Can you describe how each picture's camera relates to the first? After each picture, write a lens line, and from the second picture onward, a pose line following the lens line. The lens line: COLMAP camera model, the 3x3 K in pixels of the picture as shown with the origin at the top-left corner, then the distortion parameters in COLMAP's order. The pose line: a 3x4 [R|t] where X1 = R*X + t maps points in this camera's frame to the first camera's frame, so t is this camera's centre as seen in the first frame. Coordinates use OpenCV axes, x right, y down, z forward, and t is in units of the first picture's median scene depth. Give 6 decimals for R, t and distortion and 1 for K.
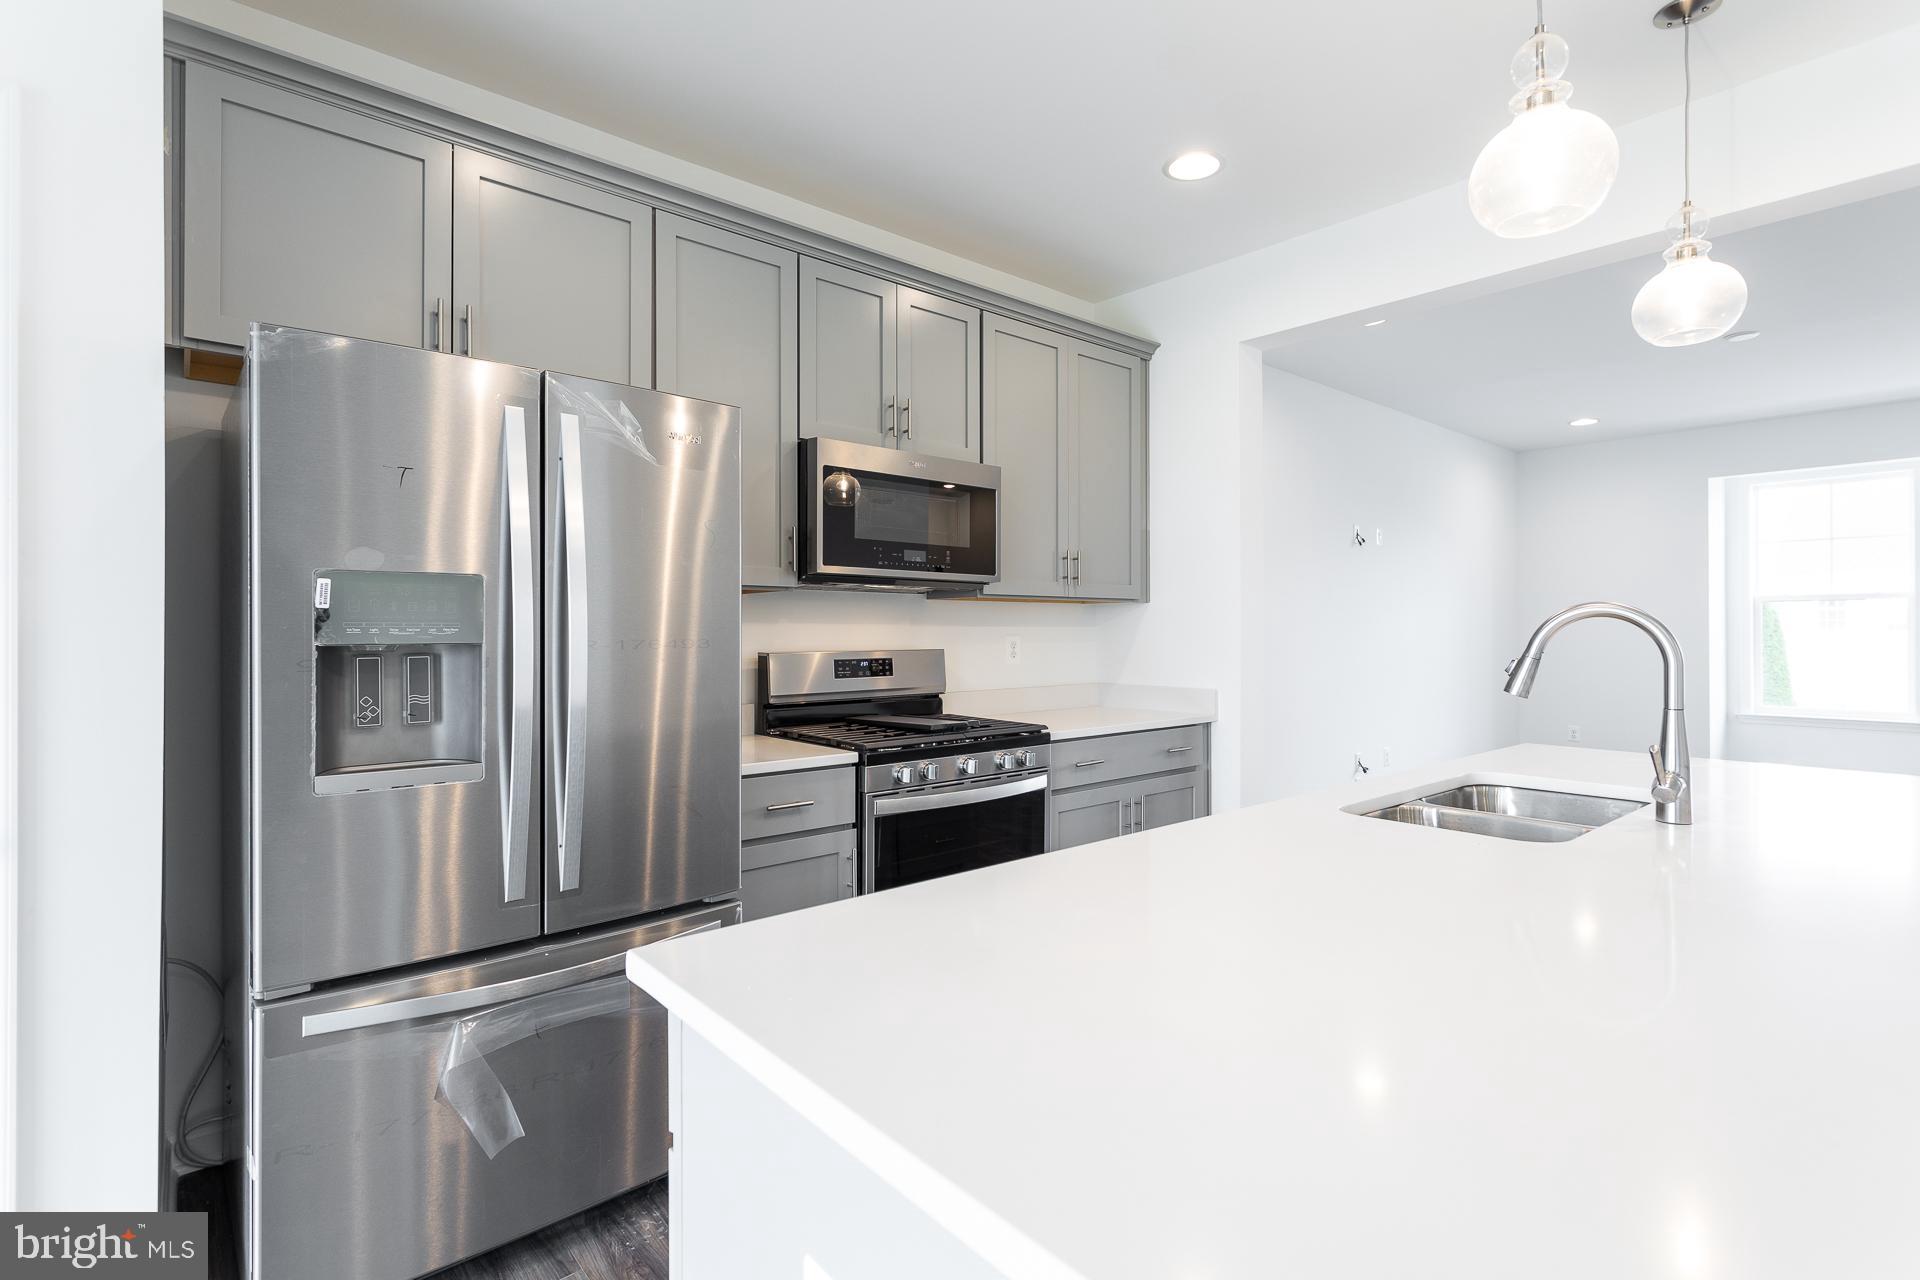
lens RADIAL K [[900.7, 0, 933.7], [0, 900.7, 631.0], [0, 0, 1]] dist [-0.006143, -0.000760]
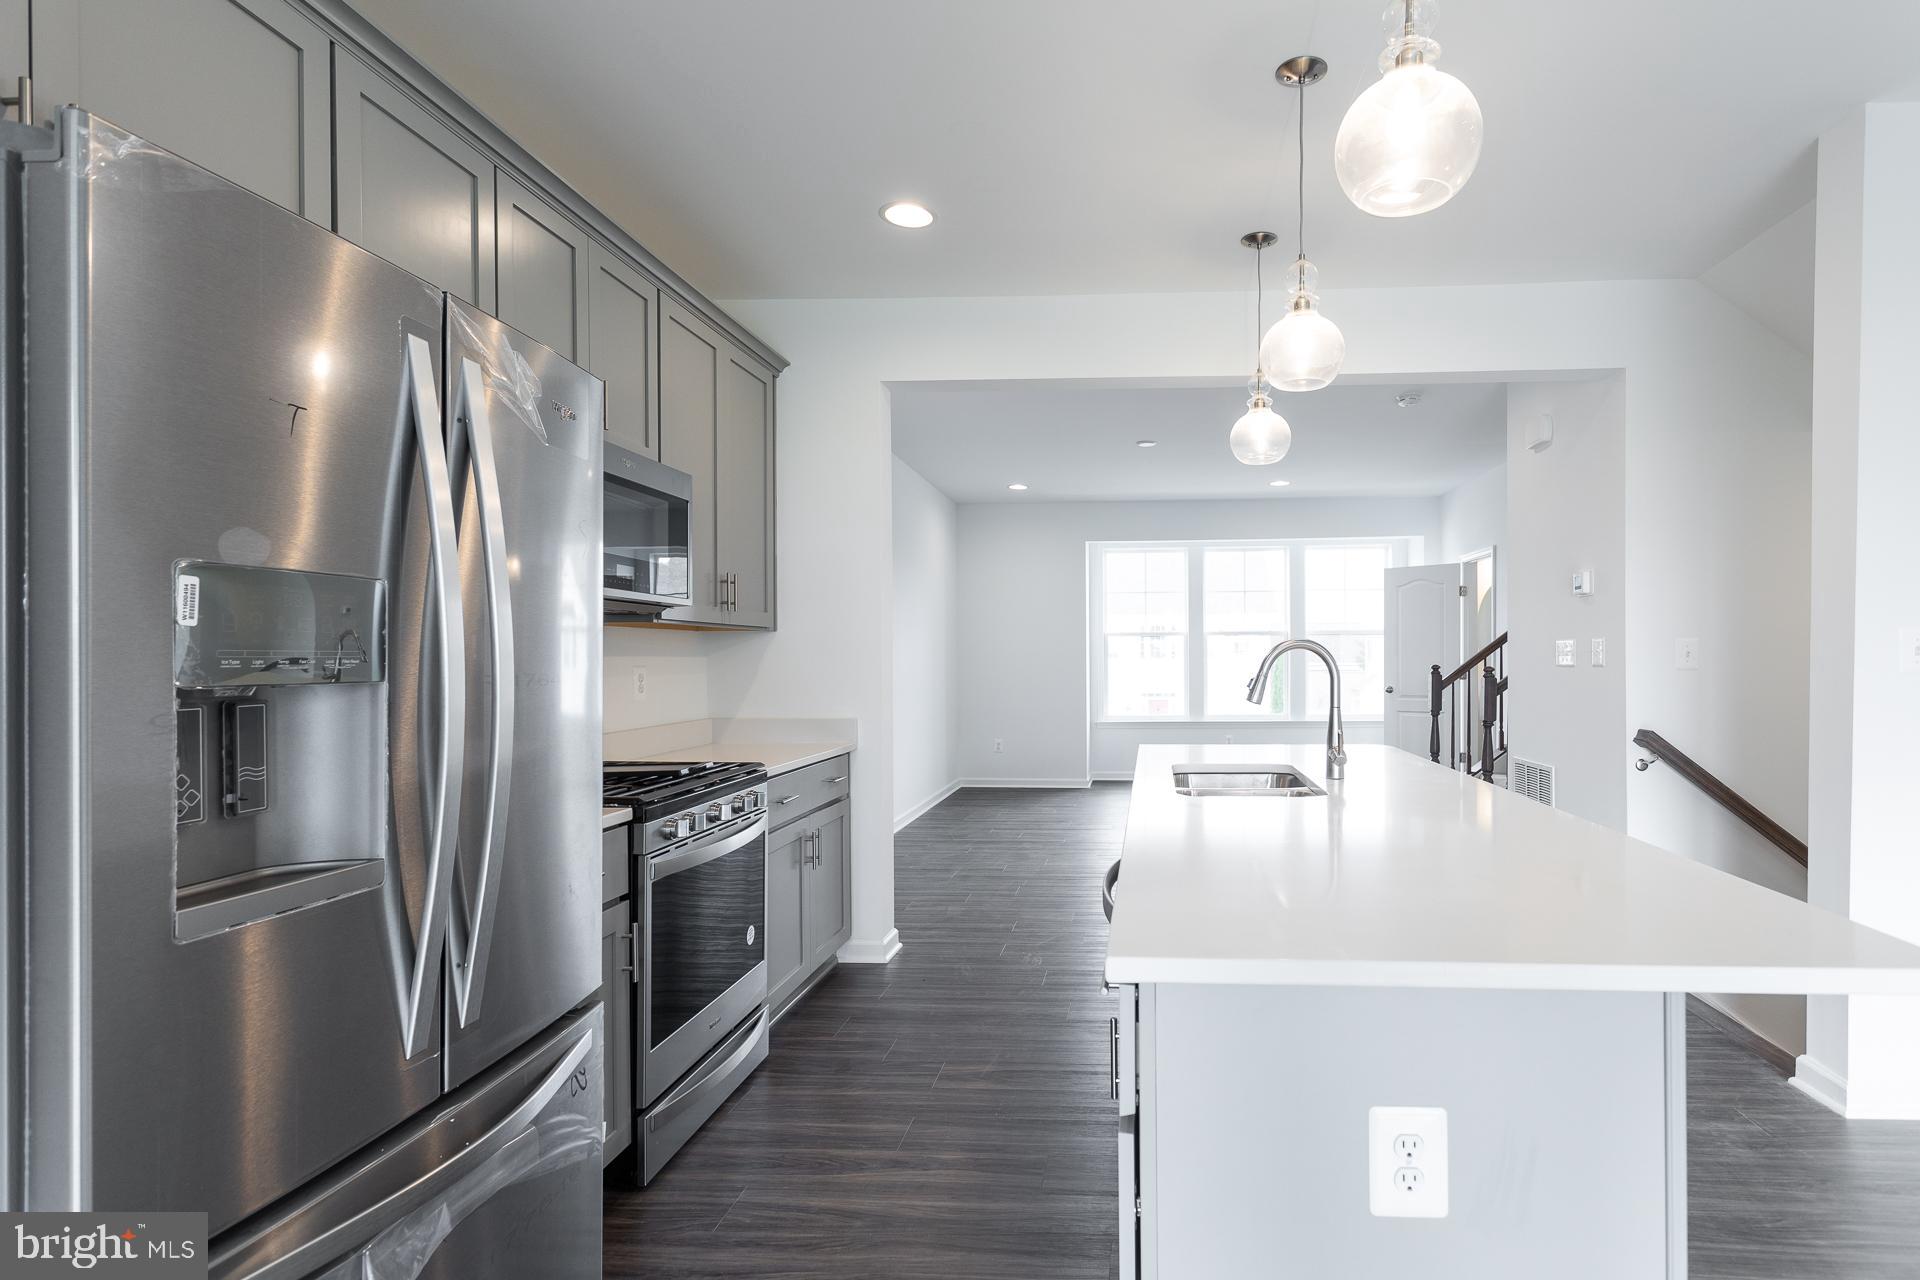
lens RADIAL K [[980.6, 0, 1066.5], [0, 980.6, 665.9], [0, 0, 1]] dist [-0.004929, -0.000683]
pose [[0.695619, -0.006706, 0.718380, -0.383512], [0.002713, 0.999974, 0.006707, -0.000916], [-0.718406, -0.002717, 0.695619, 0.070486]]
